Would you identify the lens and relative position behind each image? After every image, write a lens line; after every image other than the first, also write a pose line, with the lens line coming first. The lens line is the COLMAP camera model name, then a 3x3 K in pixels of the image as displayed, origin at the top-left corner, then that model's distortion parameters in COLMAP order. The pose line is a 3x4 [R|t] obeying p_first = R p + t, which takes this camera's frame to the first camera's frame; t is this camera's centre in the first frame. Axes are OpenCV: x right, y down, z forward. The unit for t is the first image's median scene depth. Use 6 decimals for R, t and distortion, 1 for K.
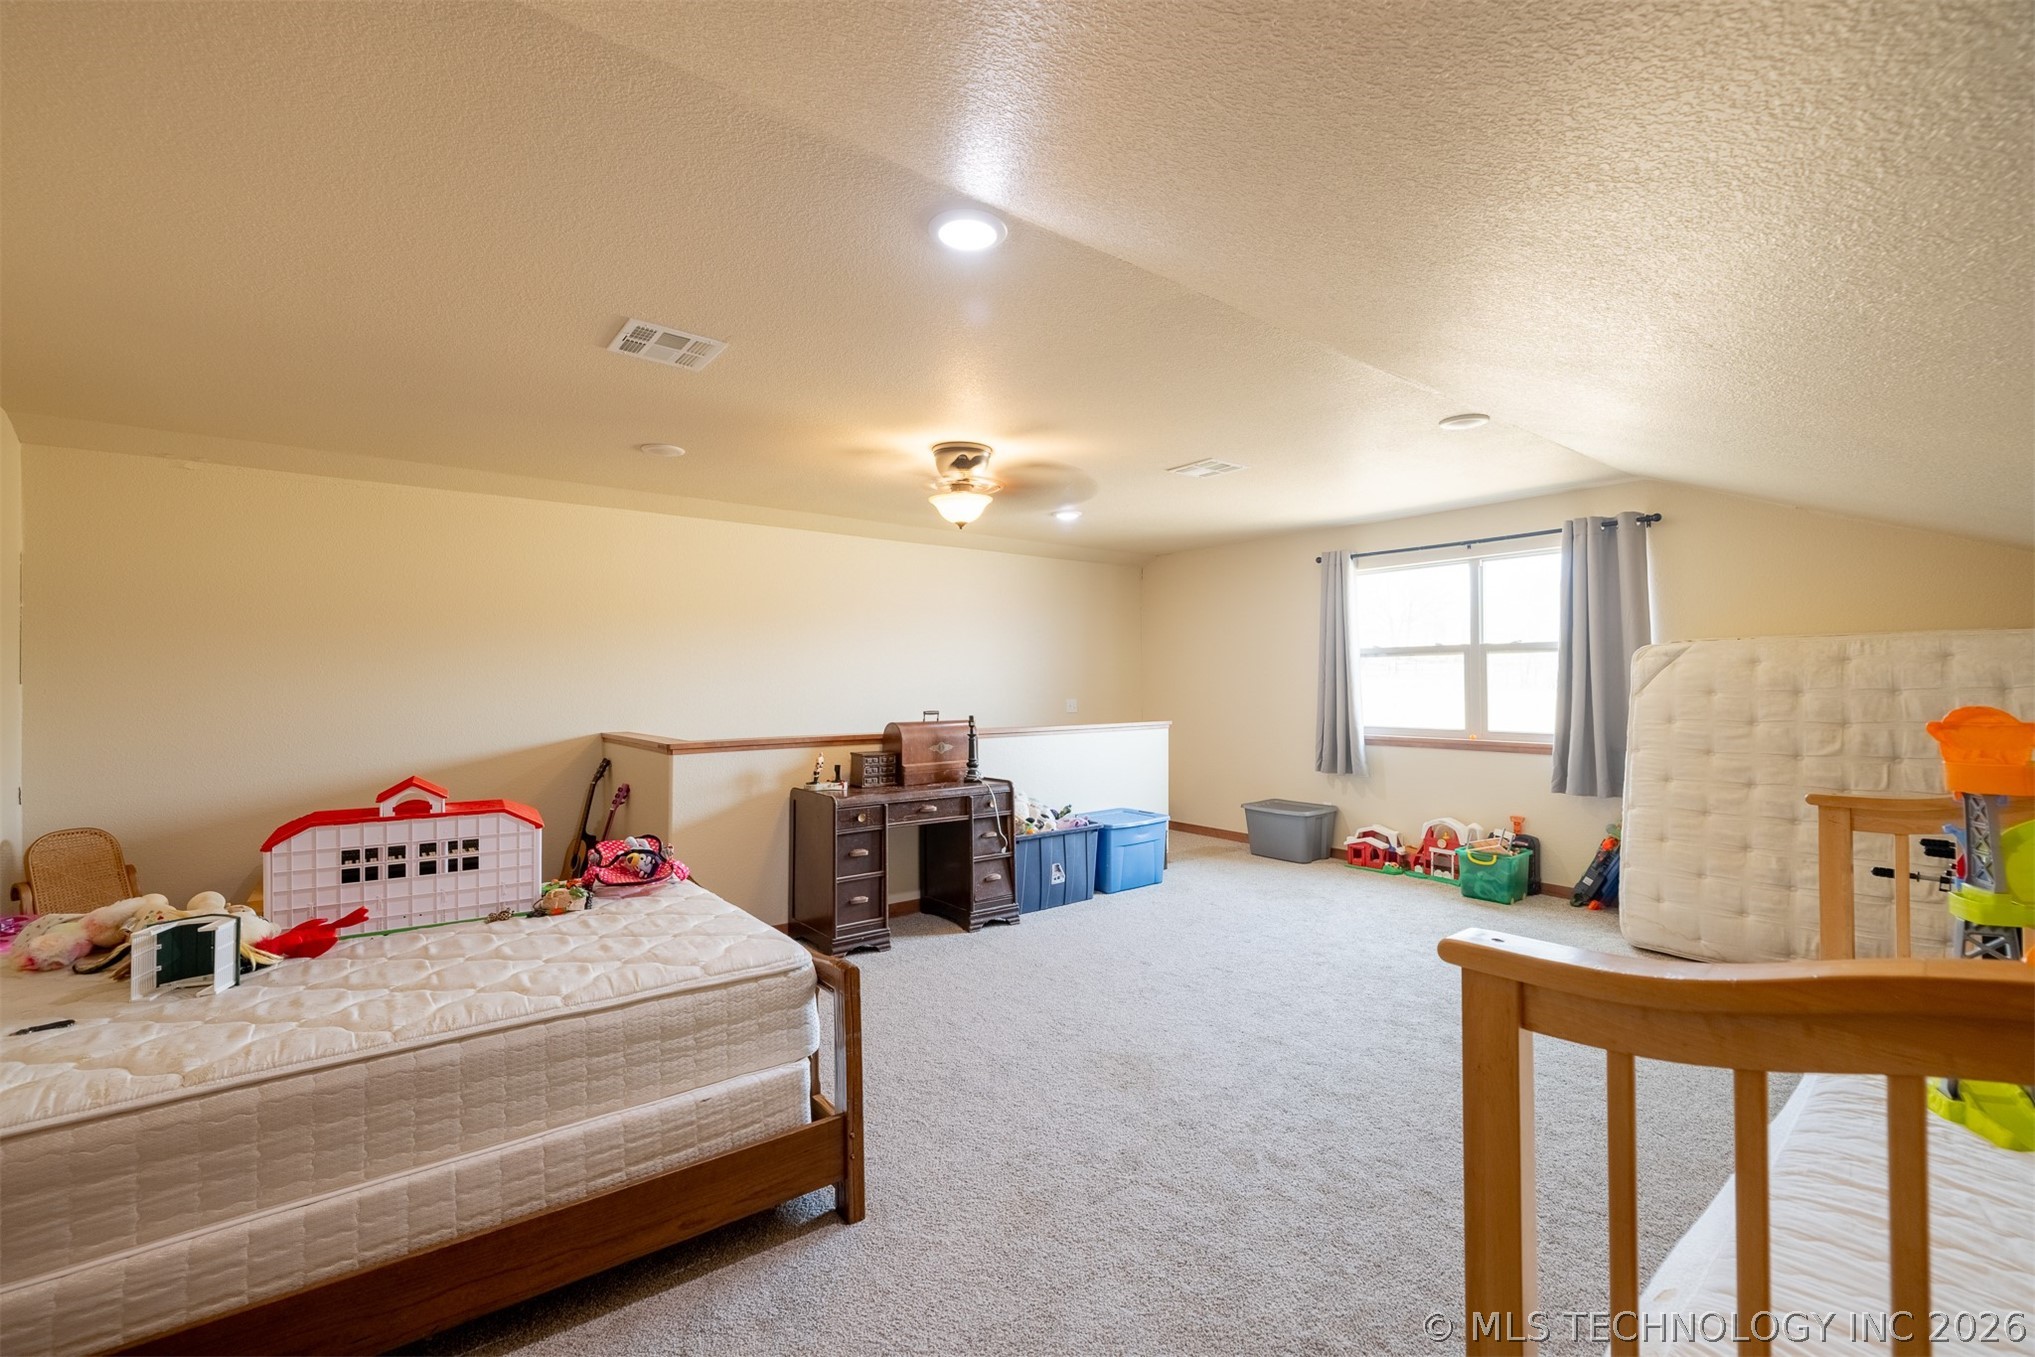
lens RADIAL K [[857.8, 0, 1009.4], [0, 857.8, 671.1], [0, 0, 1]] dist [0.001835, 0.001292]
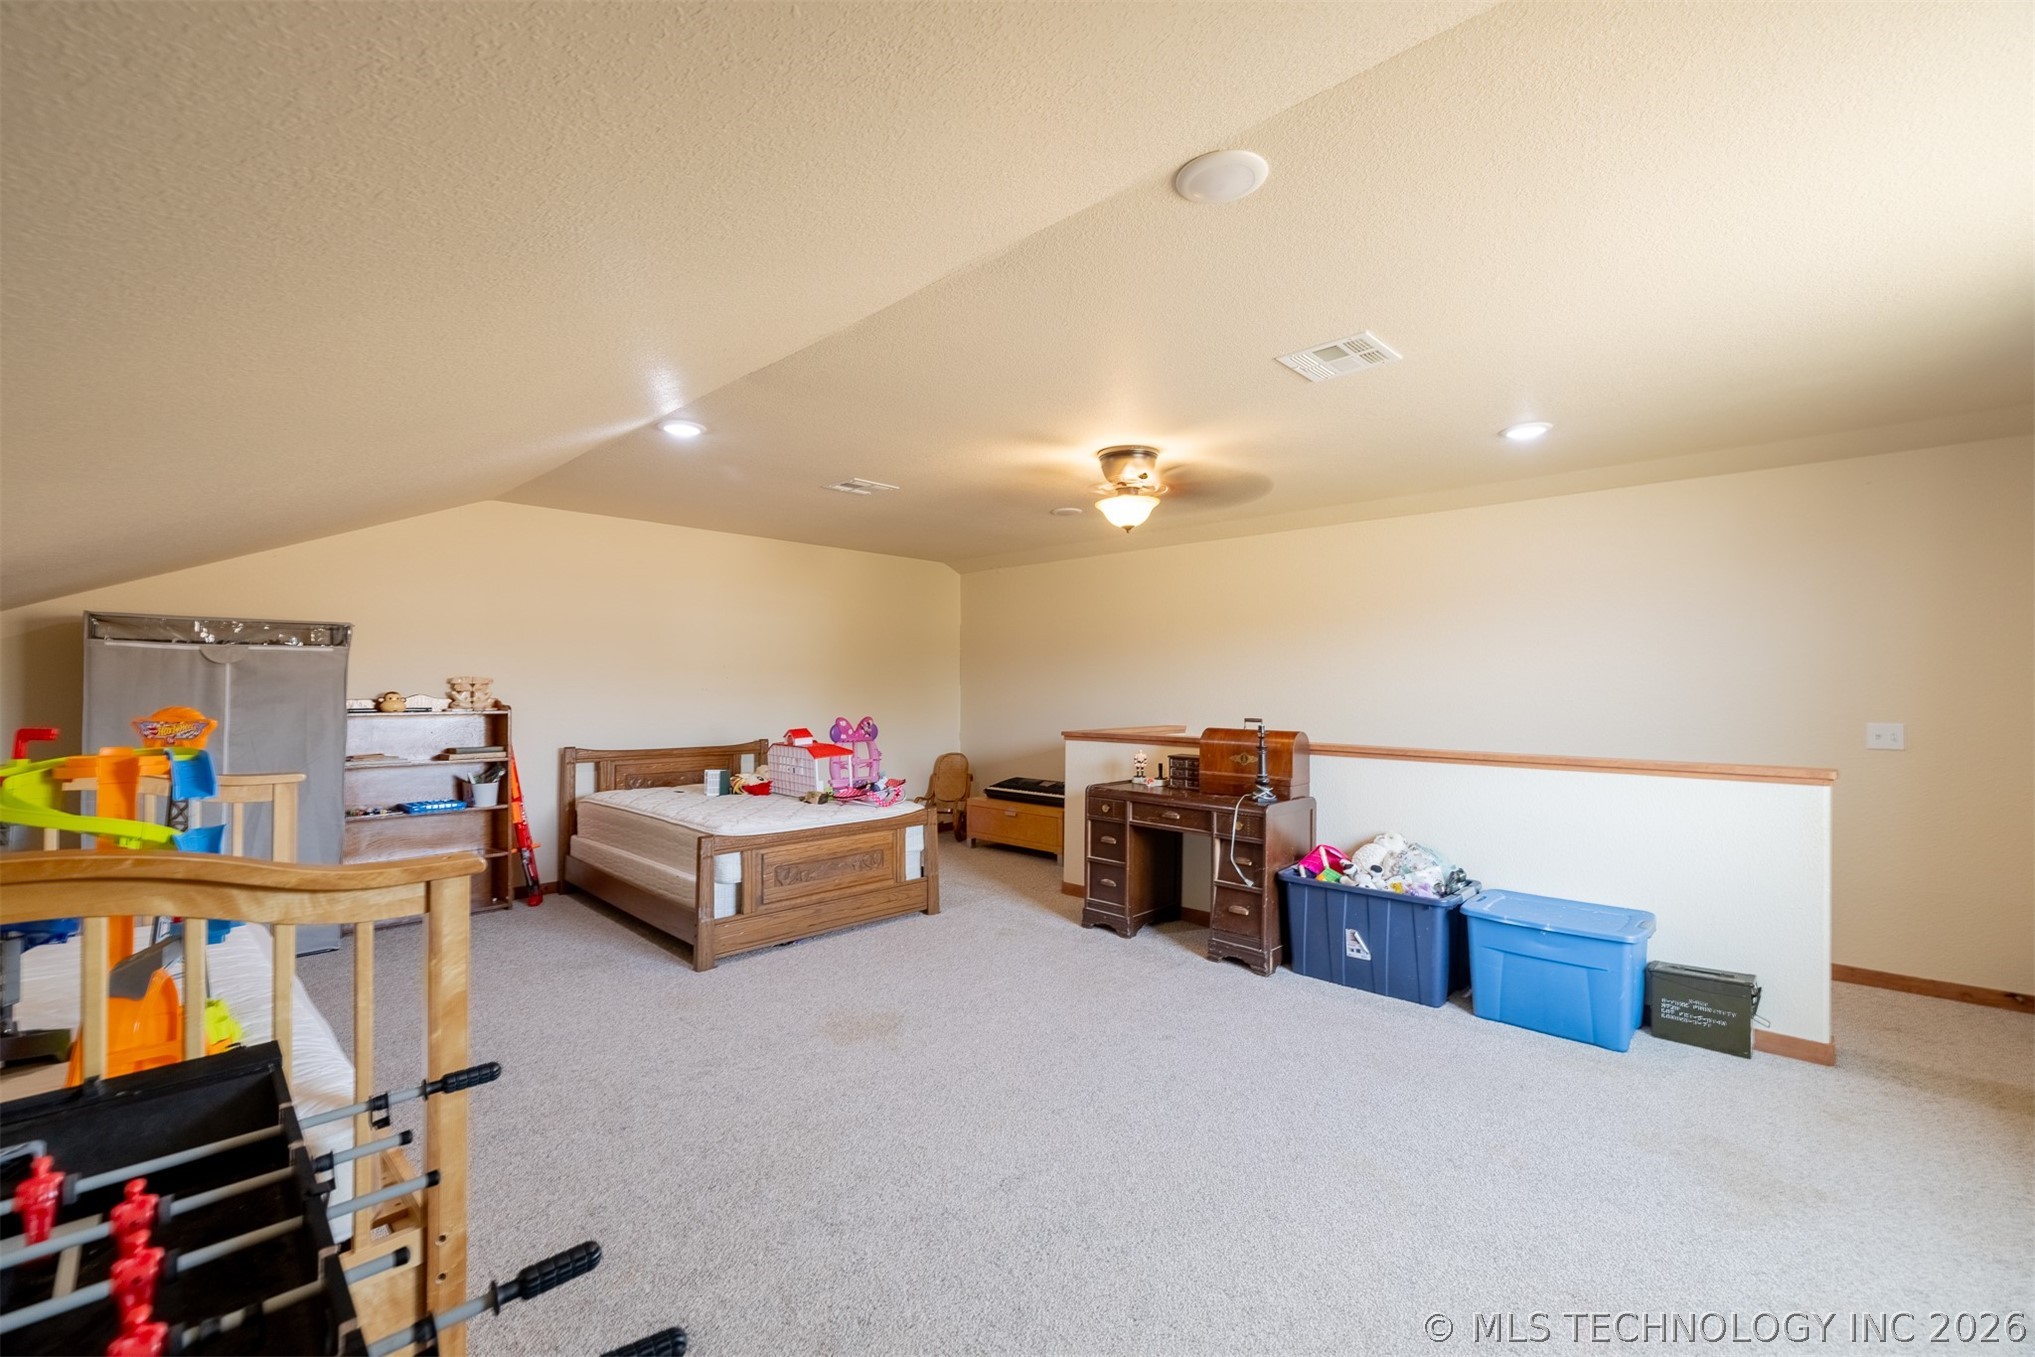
lens RADIAL K [[857.8, 0, 1009.0], [0, 857.8, 691.2], [0, 0, 1]] dist [0.001835, 0.001292]
pose [[0.150019, 0.012289, -0.988607, 0.767075], [0.007809, 0.999877, 0.013614, 0.002985], [0.988652, -0.009763, 0.149905, 0.604229]]
